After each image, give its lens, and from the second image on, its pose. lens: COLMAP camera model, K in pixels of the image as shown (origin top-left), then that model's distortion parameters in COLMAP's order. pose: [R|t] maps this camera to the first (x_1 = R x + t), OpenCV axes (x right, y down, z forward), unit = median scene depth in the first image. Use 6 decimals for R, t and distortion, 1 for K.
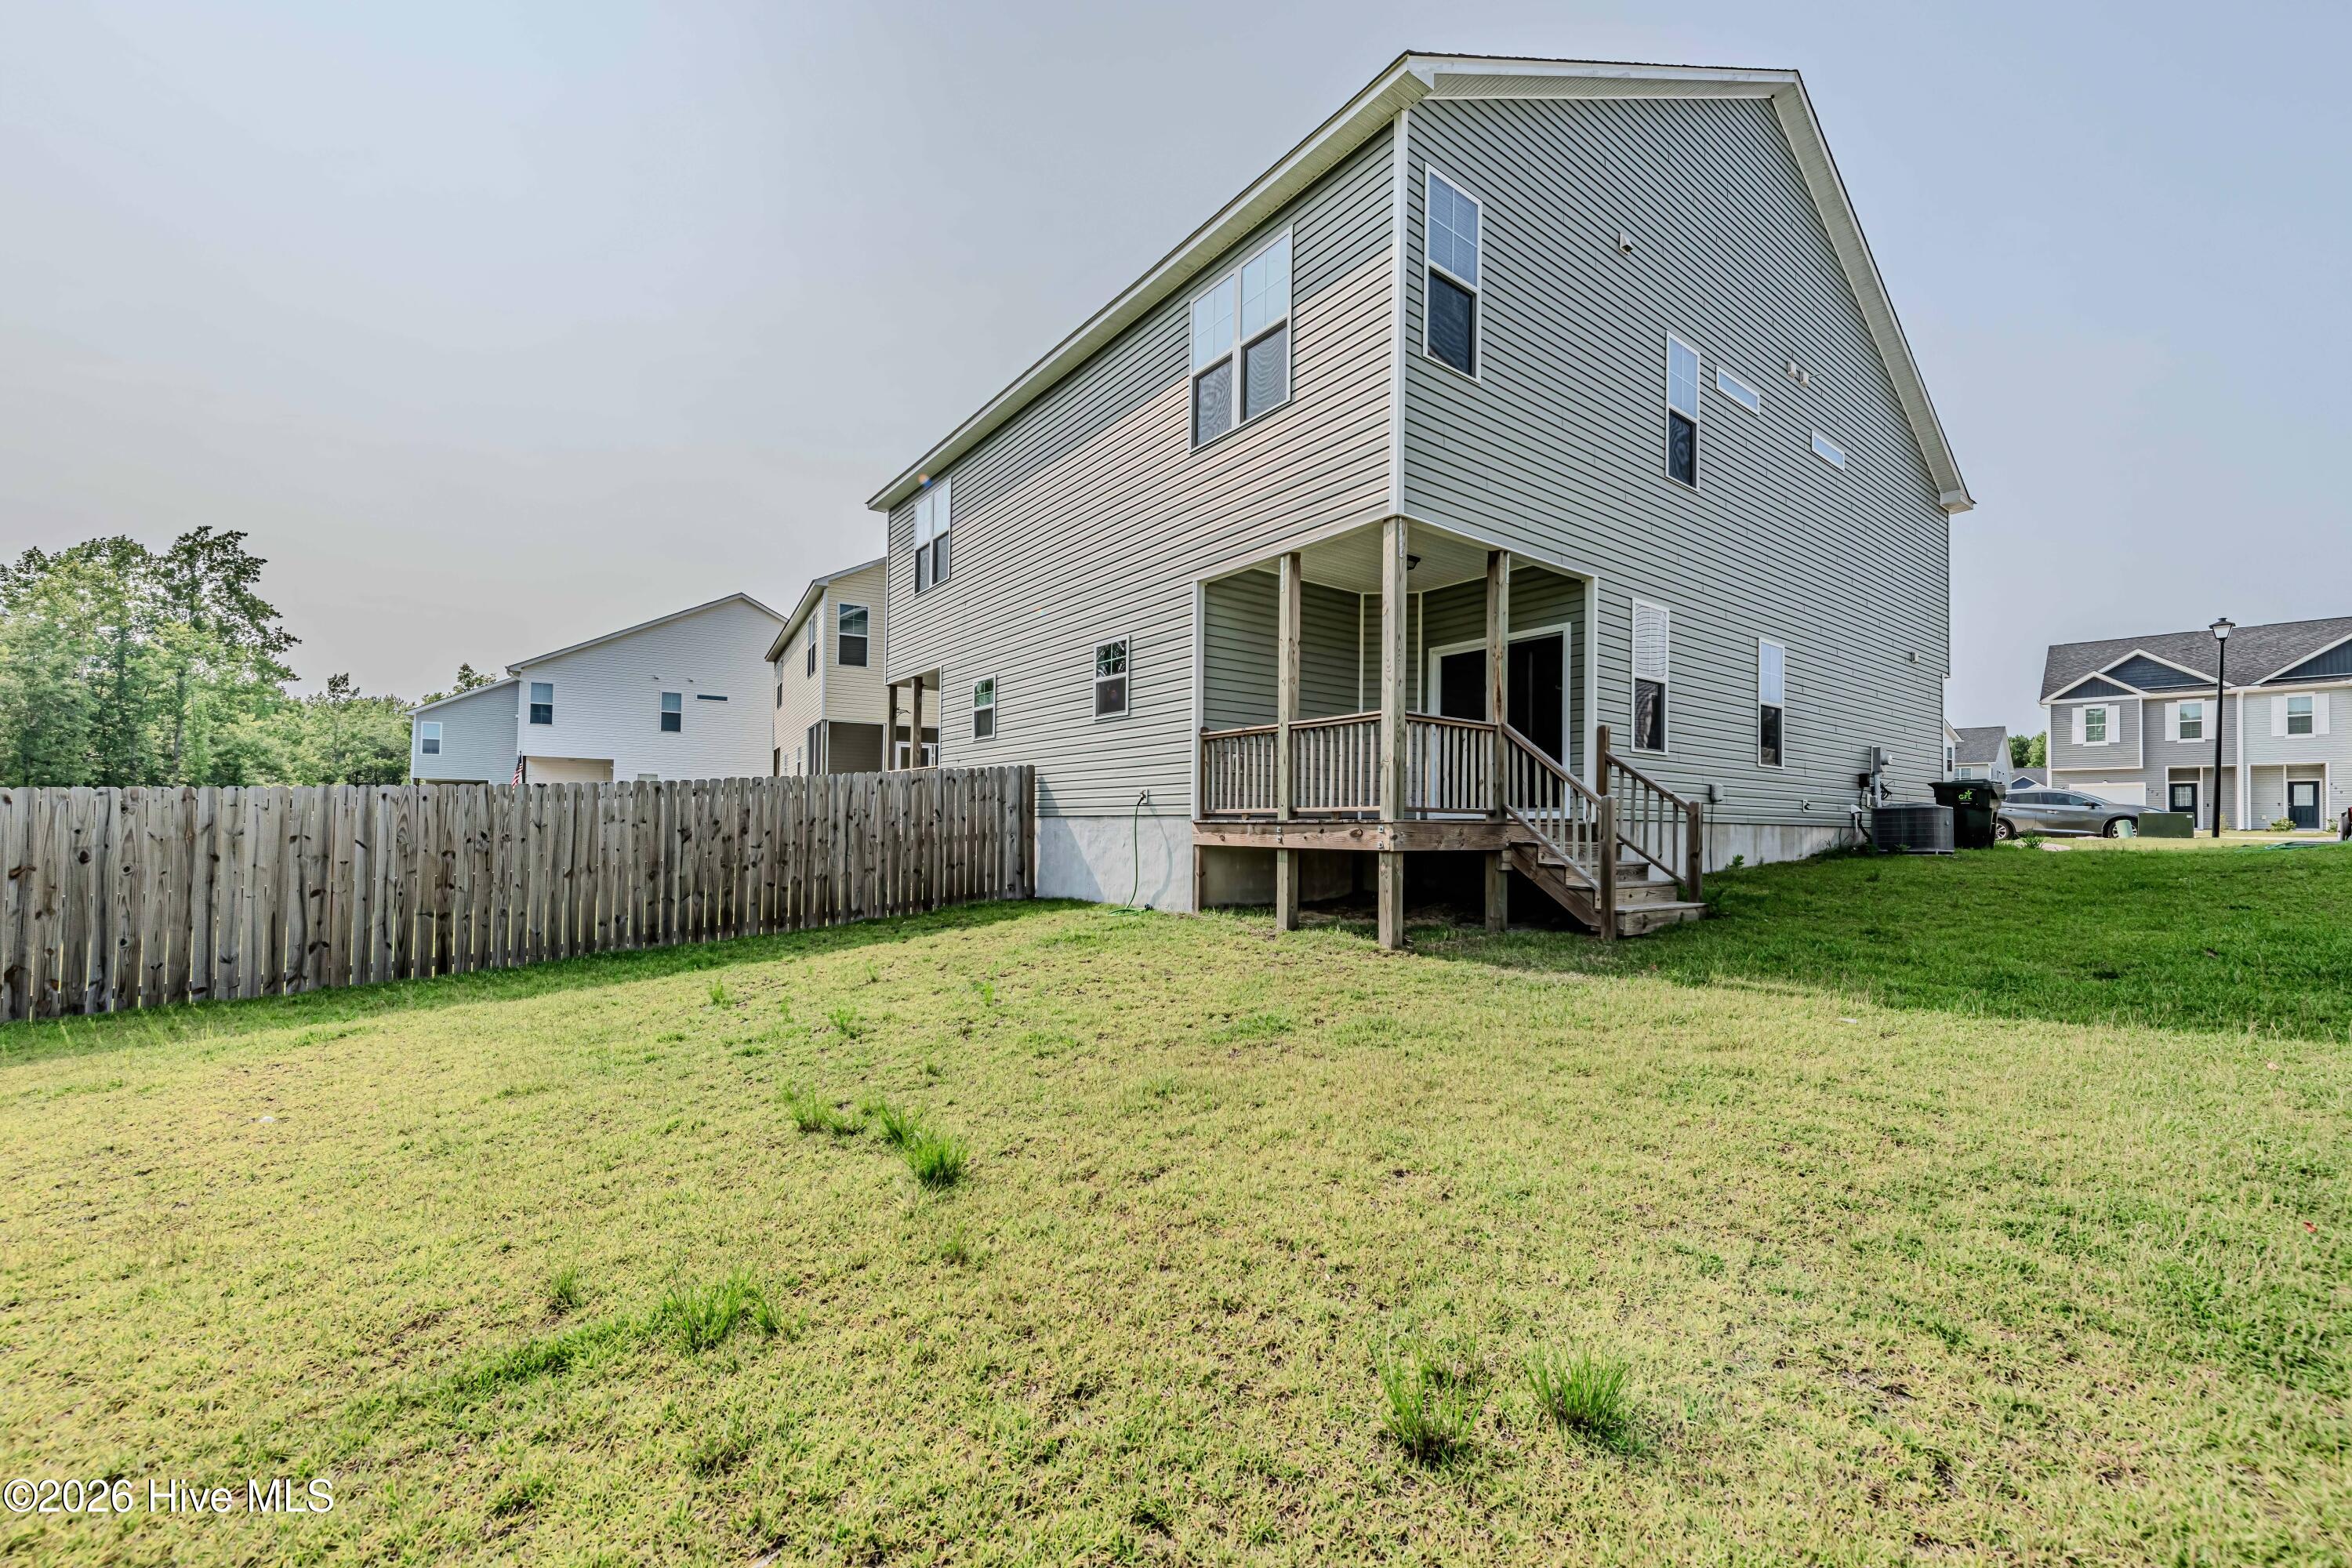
lens RADIAL K [[900.9, 0, 1212.8], [0, 900.9, 789.0], [0, 0, 1]] dist [-0.000649, -0.000231]
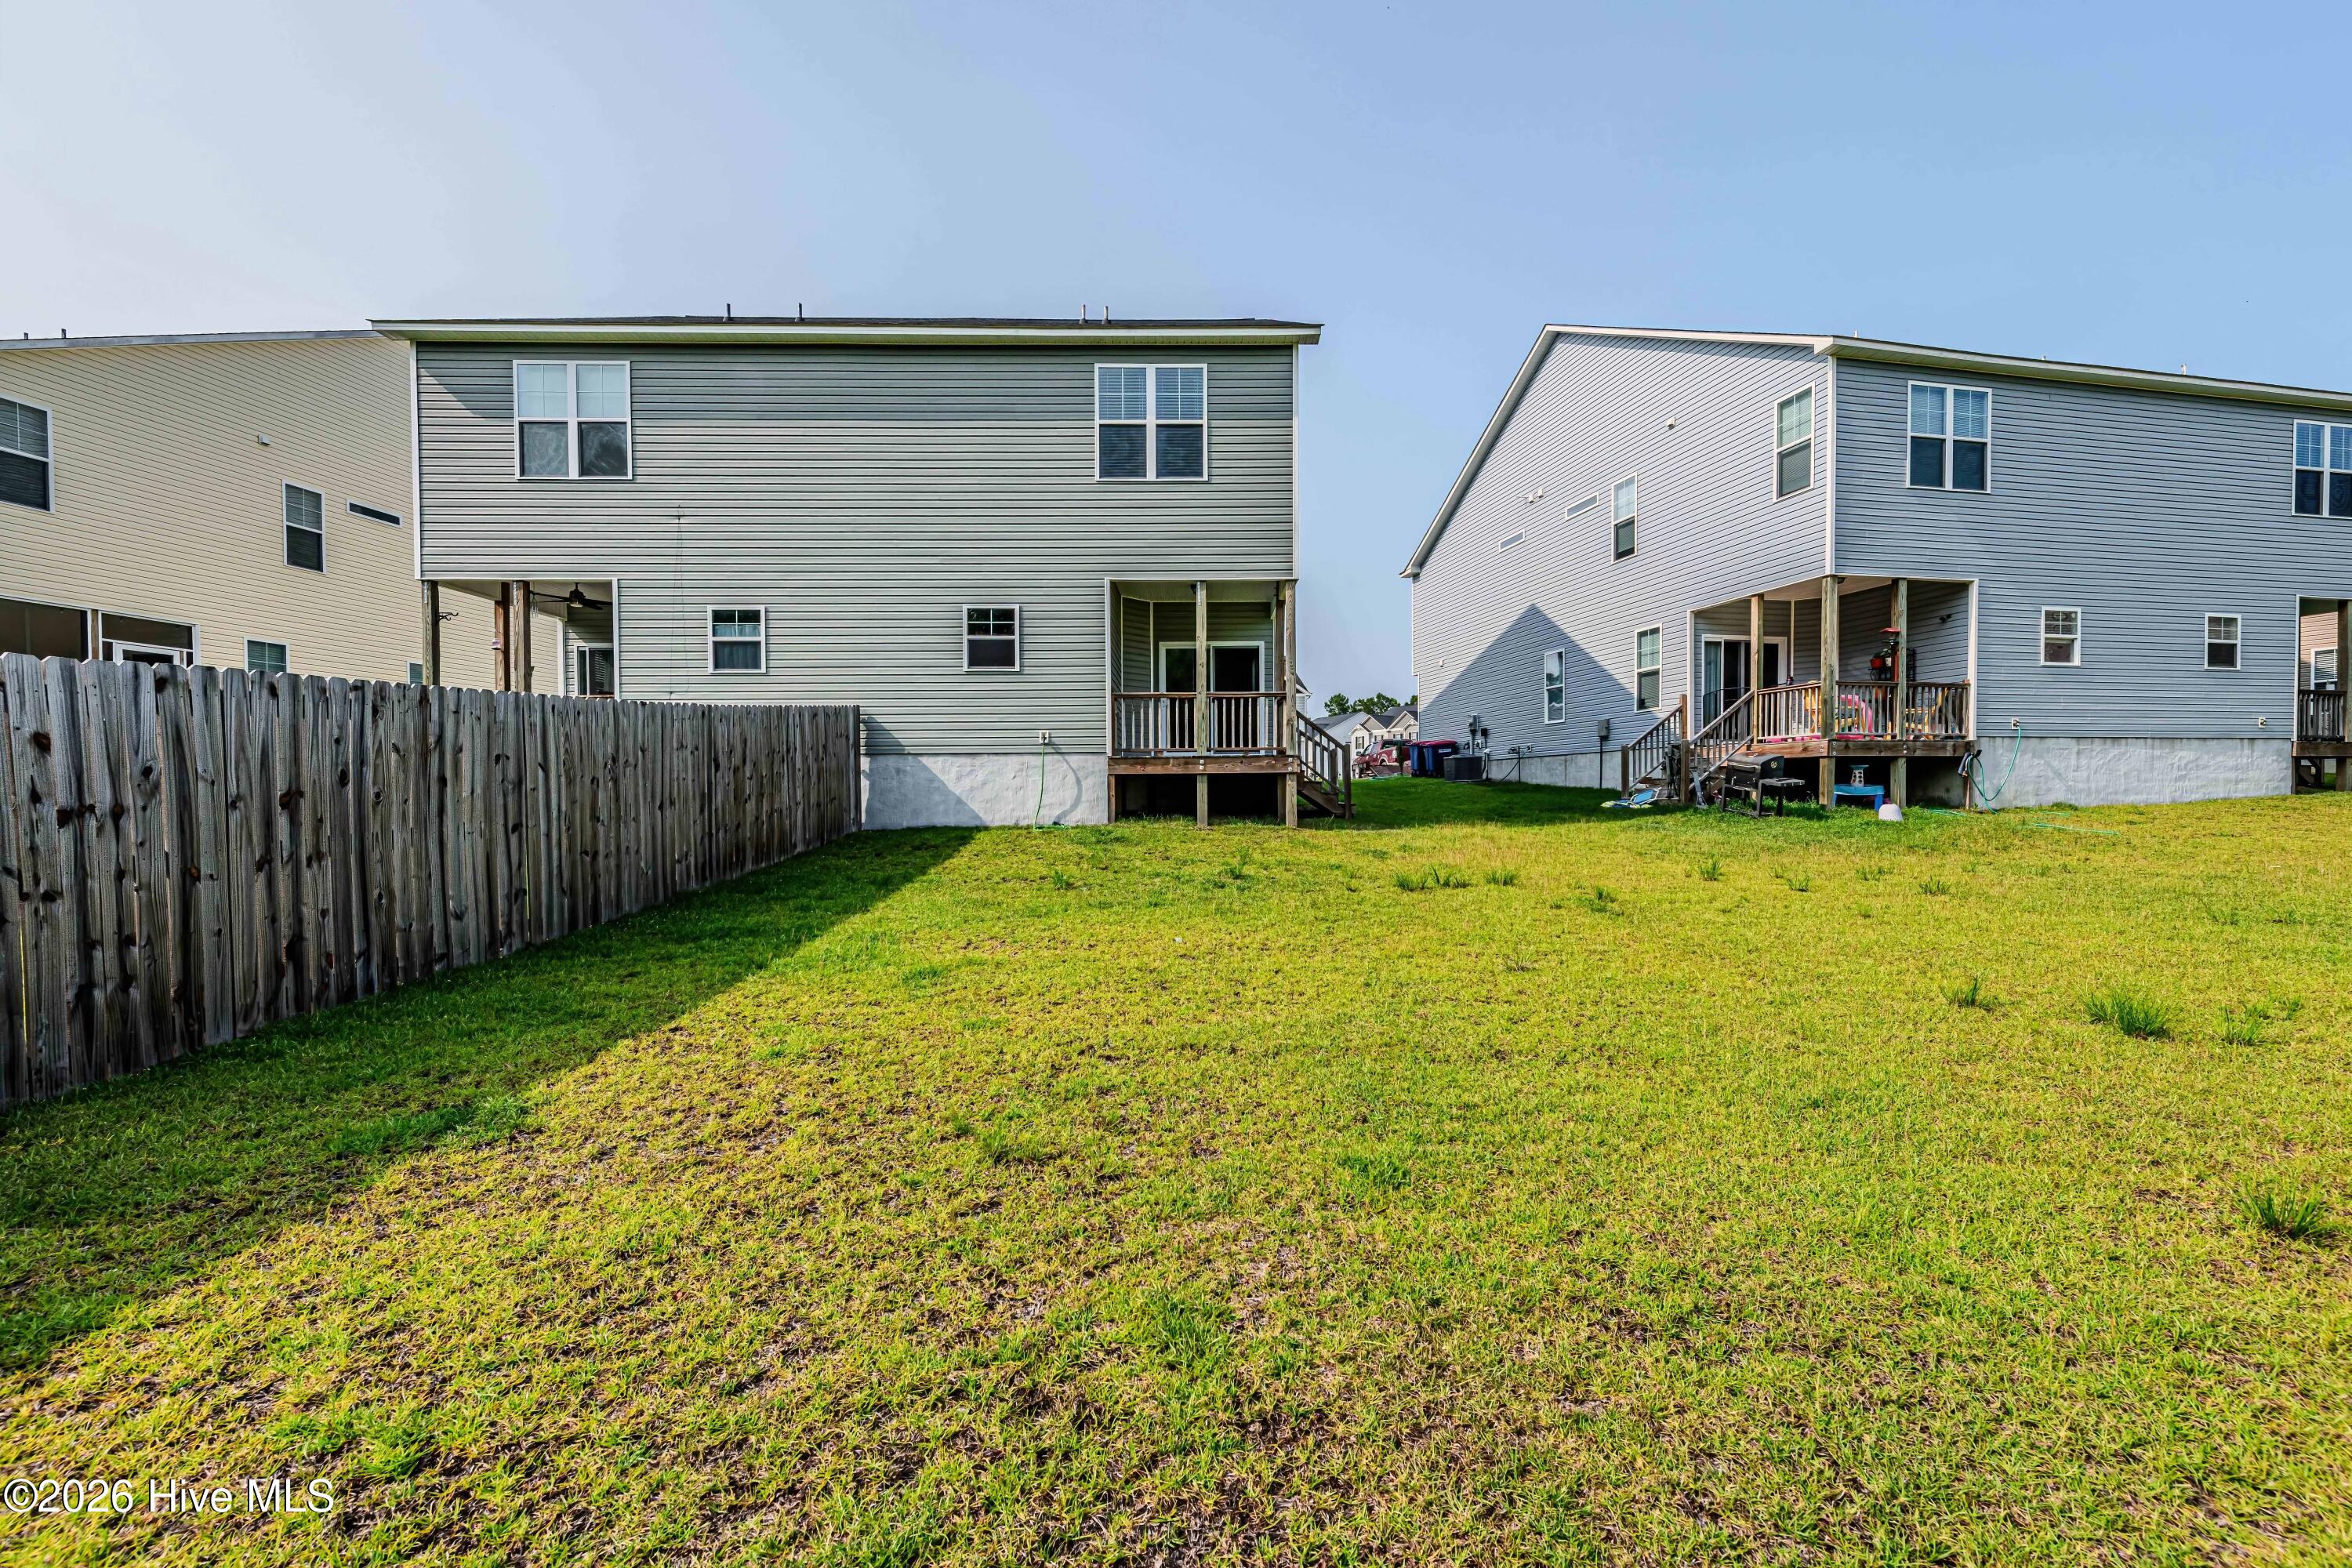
lens RADIAL K [[900.9, 0, 1212.8], [0, 900.9, 789.0], [0, 0, 1]] dist [-0.000649, -0.000231]
pose [[0.620564, -0.014841, 0.784015, -0.981701], [-0.021087, 0.999143, 0.035604, 0.032011], [-0.783872, -0.038627, 0.619720, 0.024602]]
